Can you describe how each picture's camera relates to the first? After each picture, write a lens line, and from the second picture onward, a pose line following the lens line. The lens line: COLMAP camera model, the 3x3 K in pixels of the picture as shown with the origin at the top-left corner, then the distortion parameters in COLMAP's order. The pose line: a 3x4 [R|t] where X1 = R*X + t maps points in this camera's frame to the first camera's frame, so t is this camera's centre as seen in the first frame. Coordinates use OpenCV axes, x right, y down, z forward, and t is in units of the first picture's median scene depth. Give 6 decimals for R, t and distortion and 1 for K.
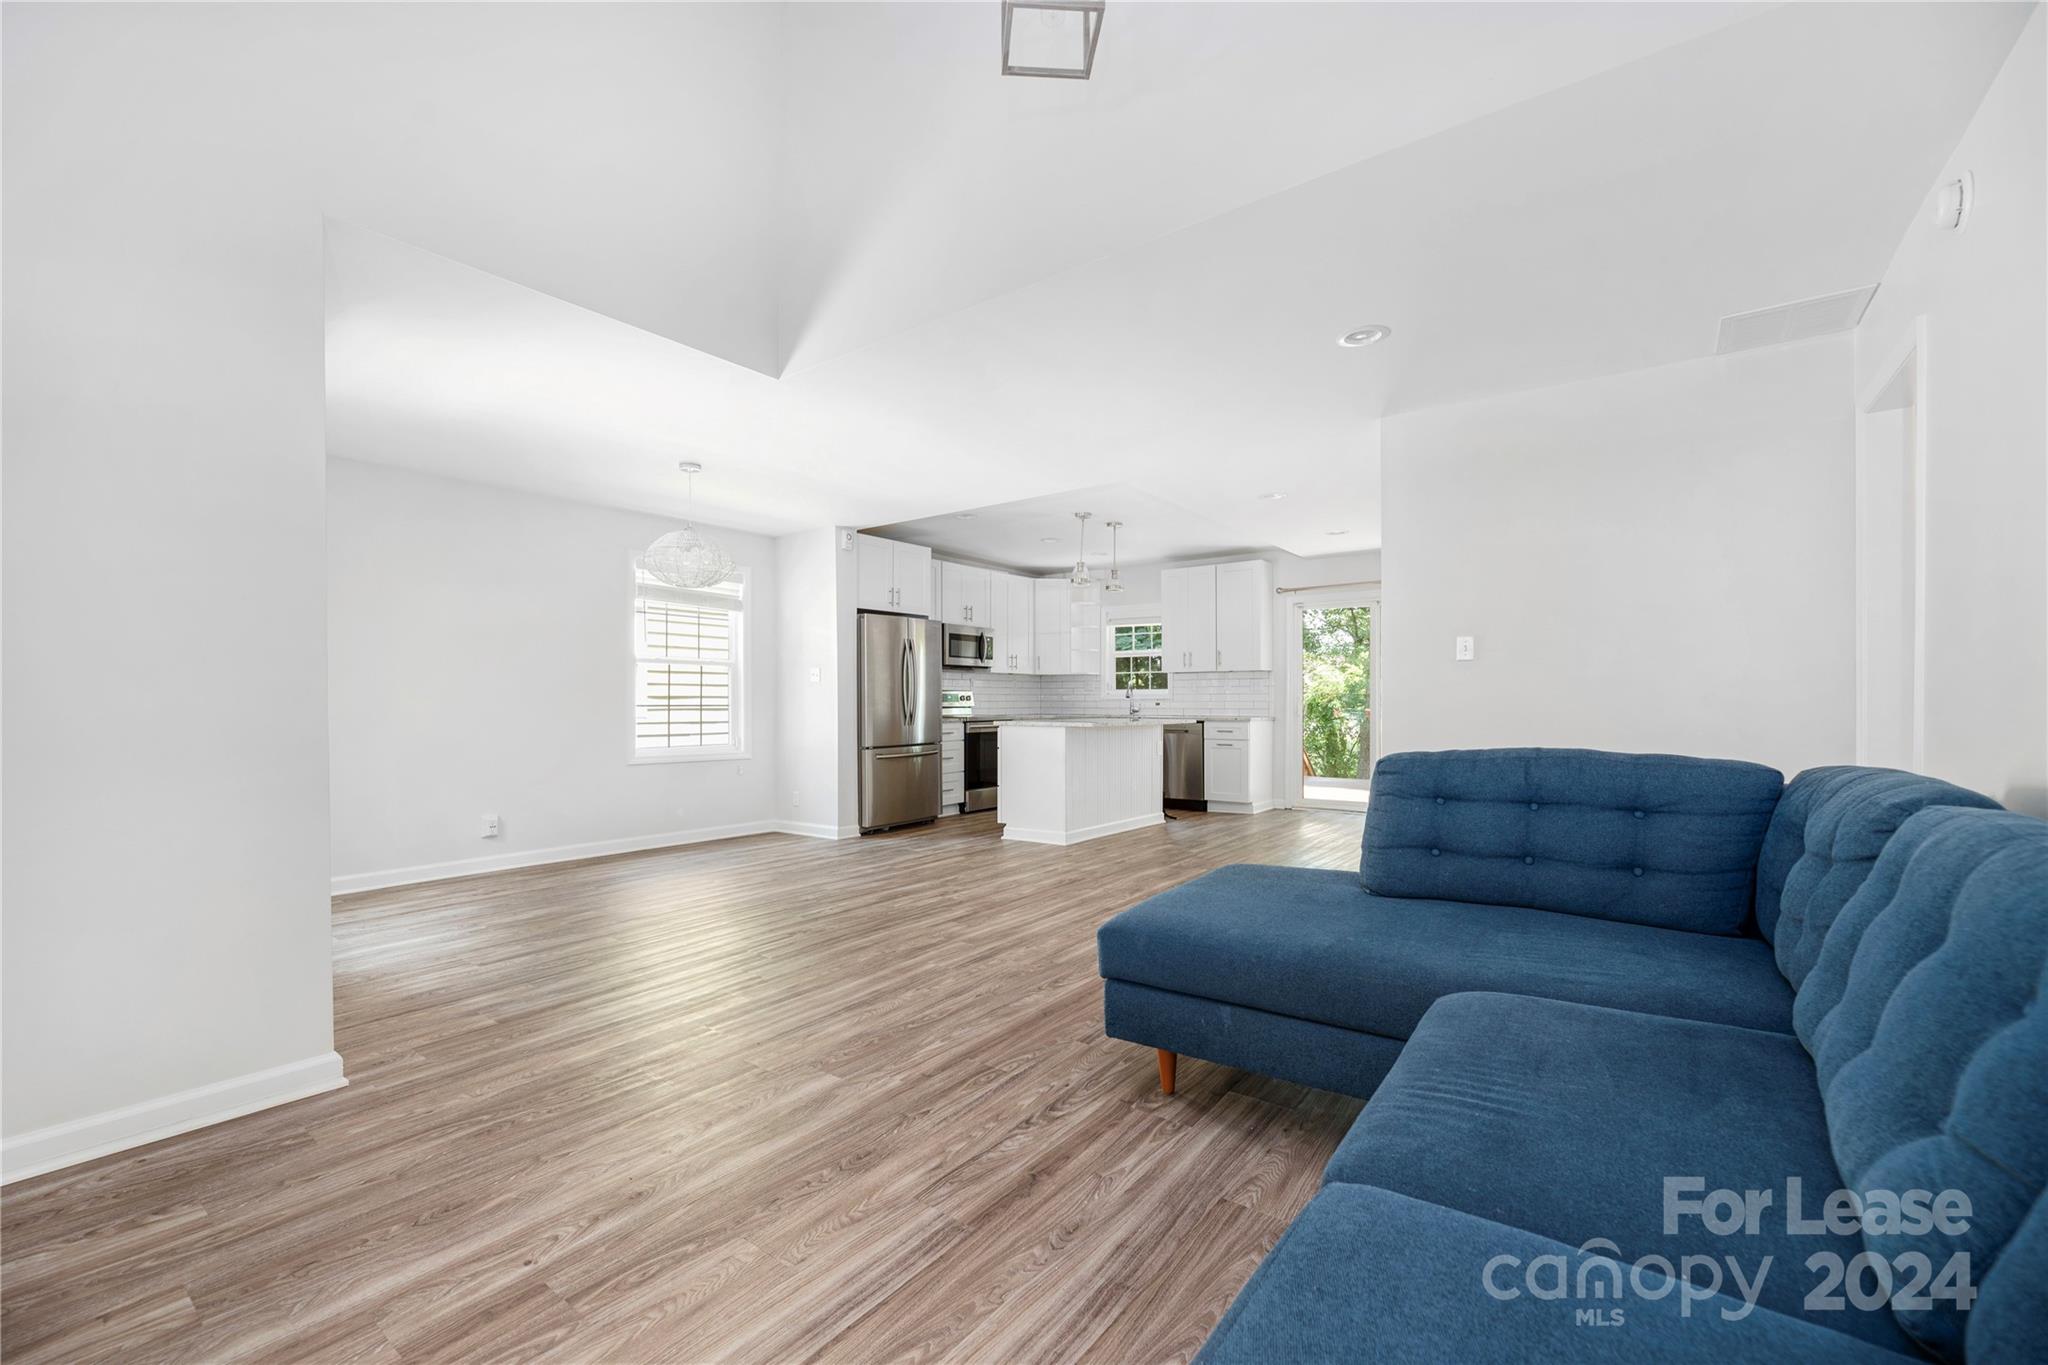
lens RADIAL K [[837.9, 0, 1014.5], [0, 837.9, 707.2], [0, 0, 1]] dist [-0.002704, 0.000608]
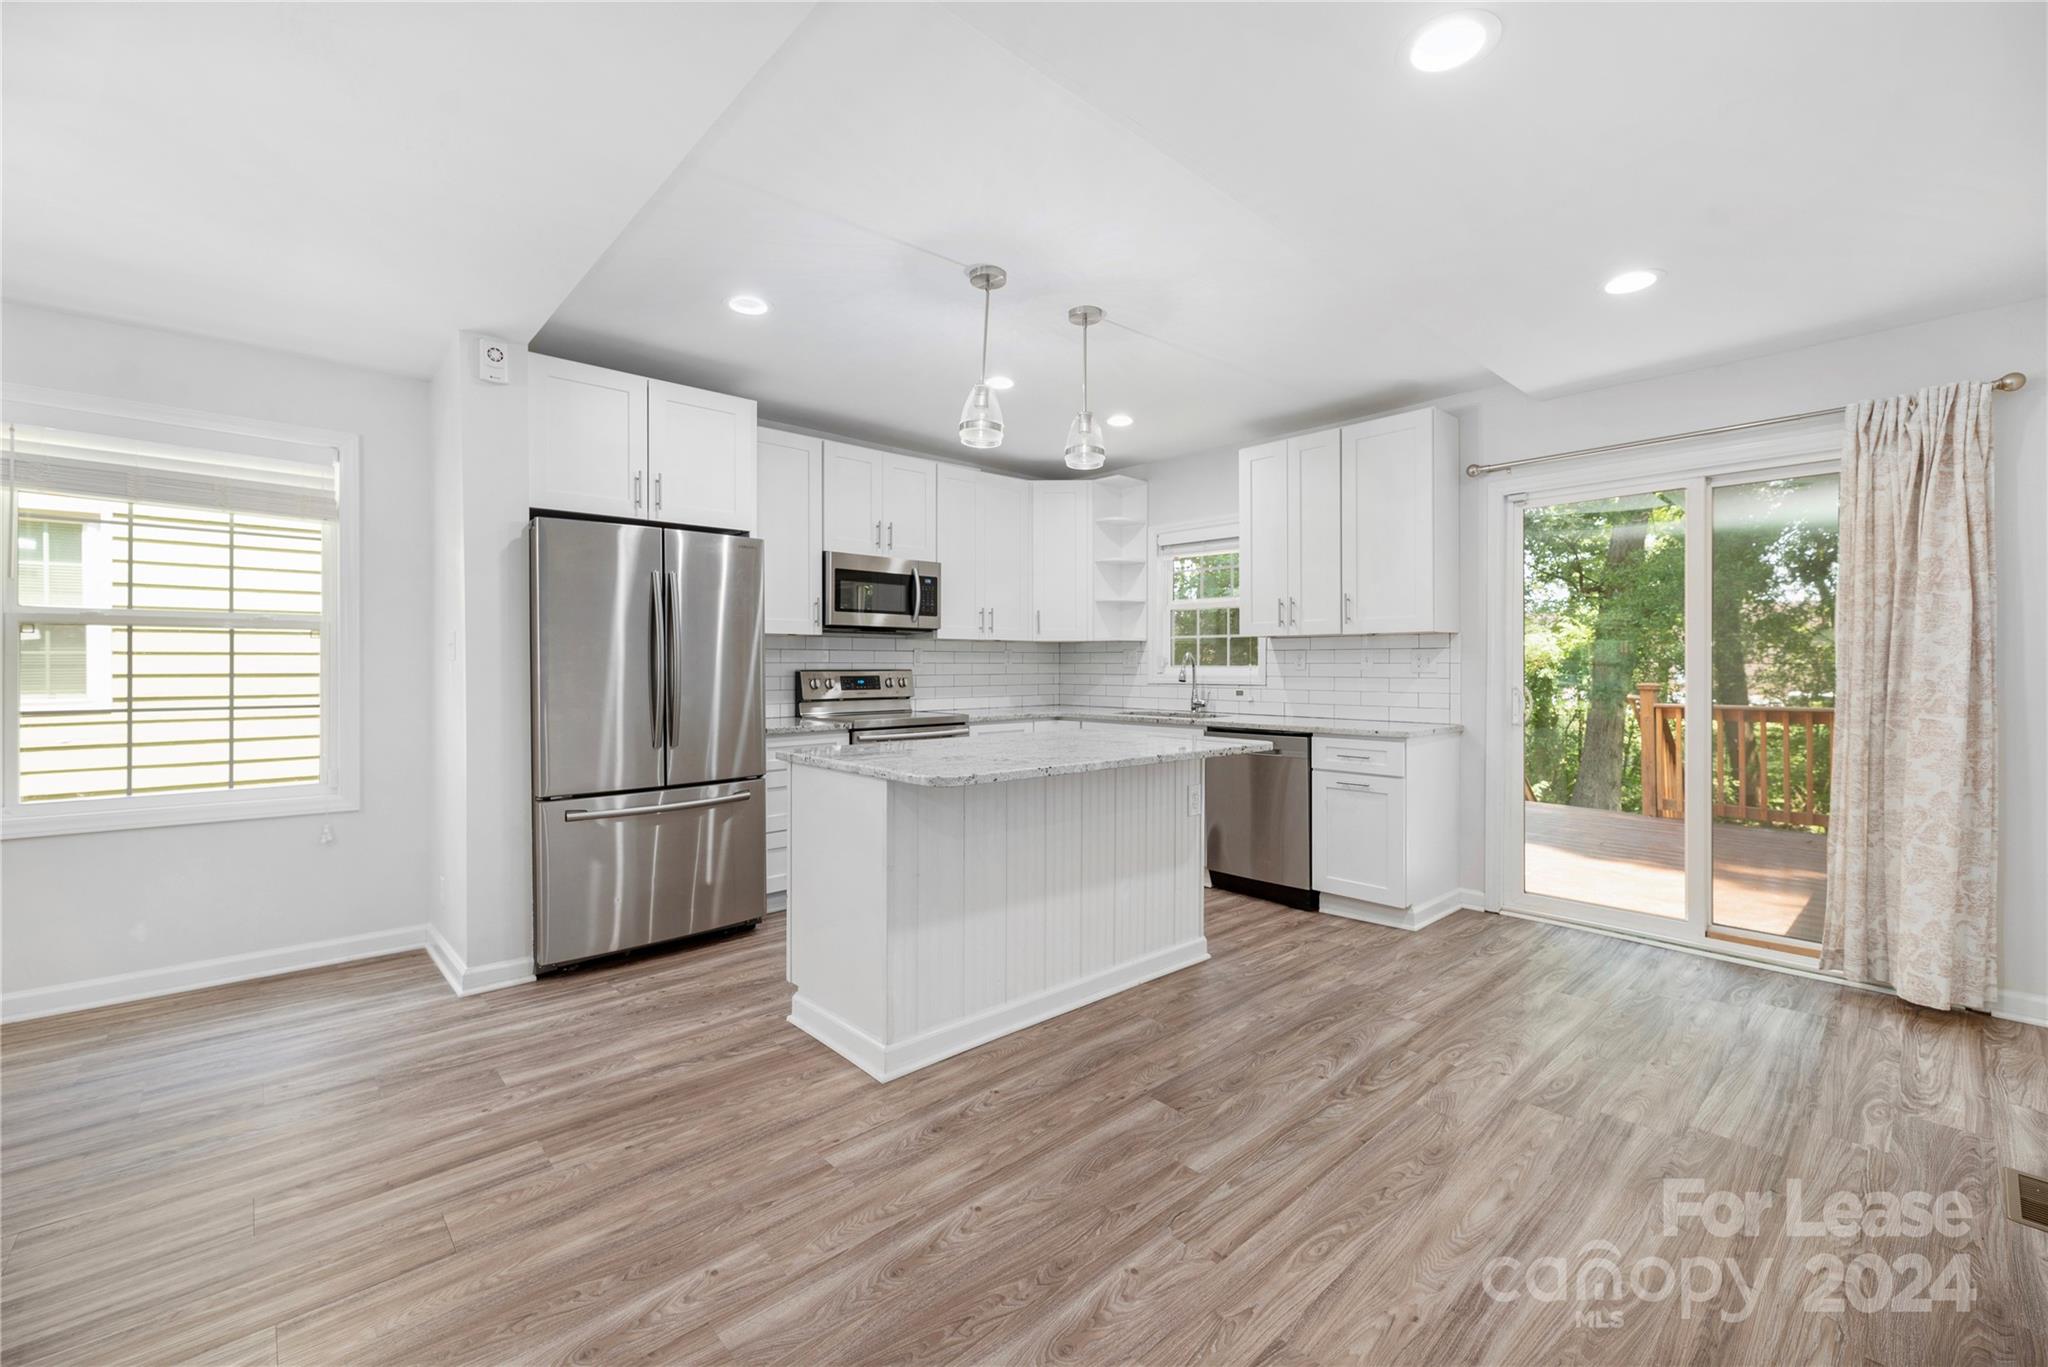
lens RADIAL K [[837.9, 0, 1044.8], [0, 837.9, 670.1], [0, 0, 1]] dist [-0.002704, 0.000608]
pose [[0.985851, 0.002662, -0.167603, 0.184376], [-0.002714, 0.999996, -0.000080, -0.025146], [0.167602, 0.000534, 0.985855, 0.573593]]
